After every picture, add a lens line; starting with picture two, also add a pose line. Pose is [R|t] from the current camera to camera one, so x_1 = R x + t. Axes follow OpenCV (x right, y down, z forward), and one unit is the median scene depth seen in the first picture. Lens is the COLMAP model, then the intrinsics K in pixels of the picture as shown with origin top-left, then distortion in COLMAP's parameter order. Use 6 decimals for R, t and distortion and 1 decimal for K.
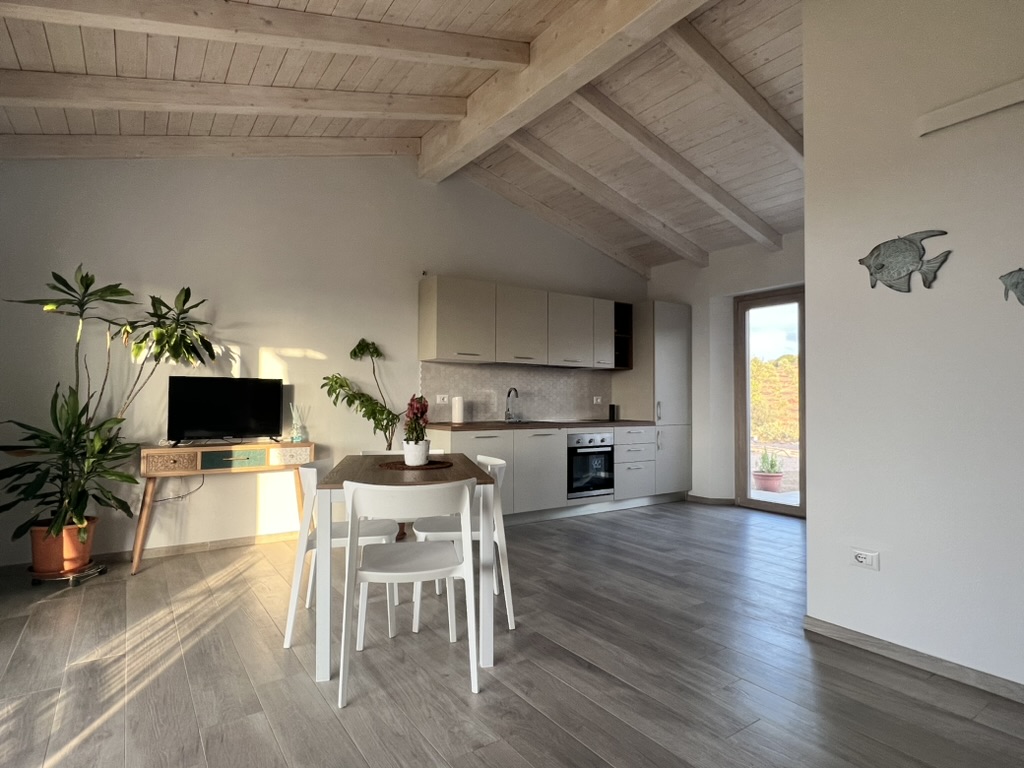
lens RADIAL K [[547.4, 0, 511.8], [0, 547.4, 386.0], [0, 0, 1]] dist [-0.000483, -0.000609]
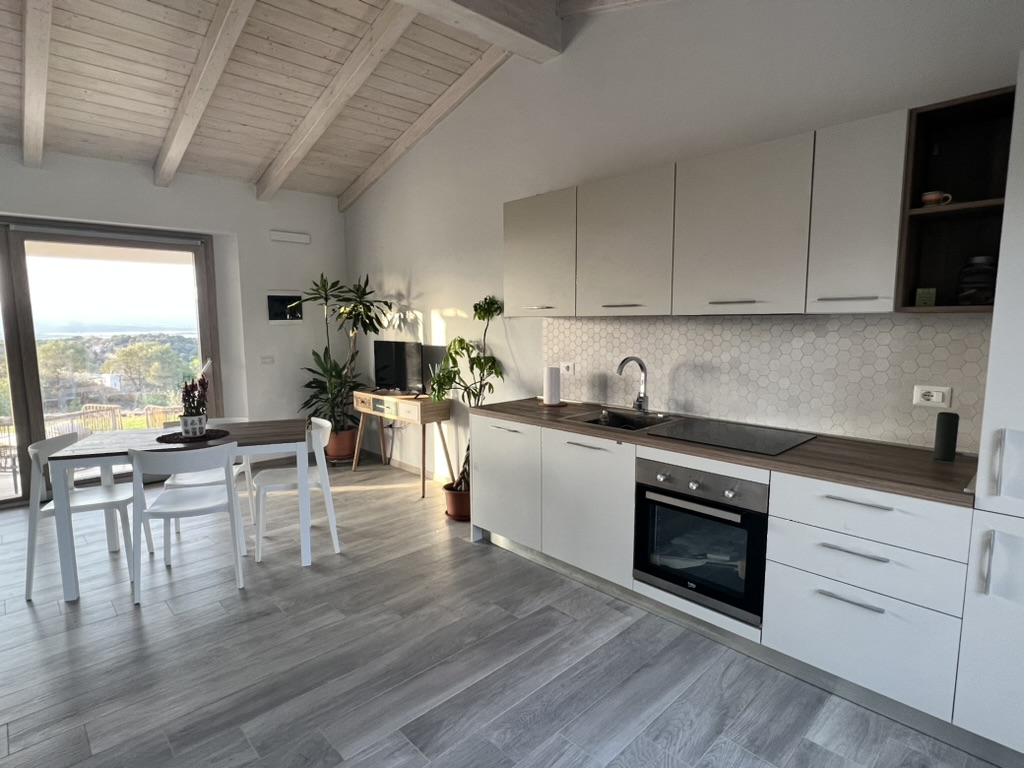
lens RADIAL K [[547.4, 0, 511.8], [0, 547.4, 385.4], [0, 0, 1]] dist [-0.000483, -0.000609]
pose [[0.154764, 0.106721, -0.982170, 0.553682], [0.028608, 0.993247, 0.112432, -0.035084], [0.987537, -0.045498, 0.150666, 0.787737]]
